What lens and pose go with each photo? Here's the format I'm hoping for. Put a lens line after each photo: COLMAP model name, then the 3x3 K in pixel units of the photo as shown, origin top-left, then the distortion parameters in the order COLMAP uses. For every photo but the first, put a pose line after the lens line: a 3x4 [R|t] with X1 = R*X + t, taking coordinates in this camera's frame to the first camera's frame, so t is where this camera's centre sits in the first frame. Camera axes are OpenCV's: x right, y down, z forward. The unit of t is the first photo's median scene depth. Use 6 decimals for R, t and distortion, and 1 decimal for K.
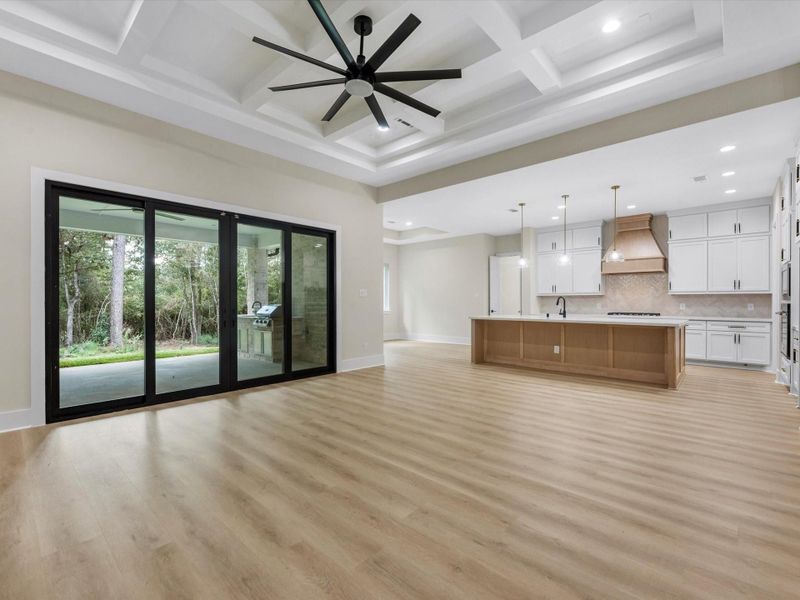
lens RADIAL K [[370.8, 0, 400.2], [0, 370.8, 299.6], [0, 0, 1]] dist [-0.004442, -0.001168]
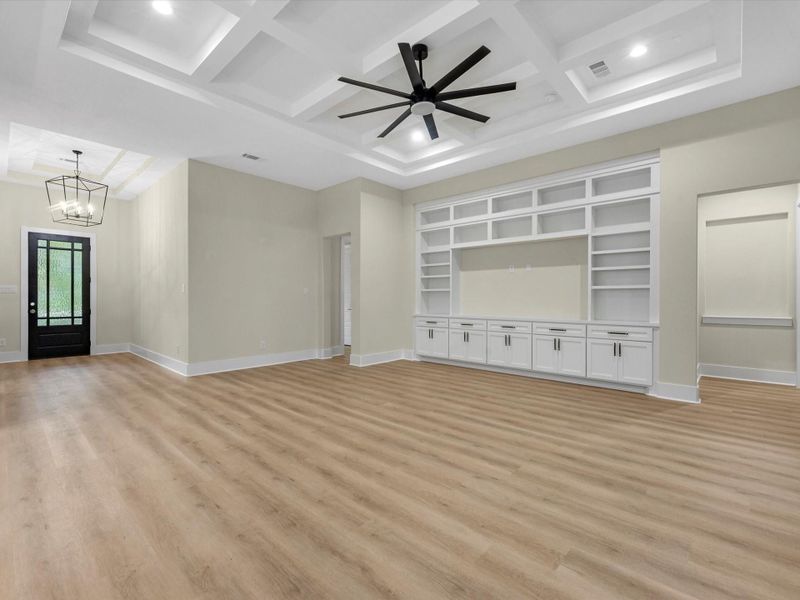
lens RADIAL K [[370.8, 0, 398.8], [0, 370.8, 301.2], [0, 0, 1]] dist [-0.004442, -0.001168]
pose [[-0.999980, -0.004607, 0.004255, -0.039859], [-0.004571, 0.999954, 0.008374, 0.006232], [-0.004293, 0.008355, -0.999956, 2.105584]]
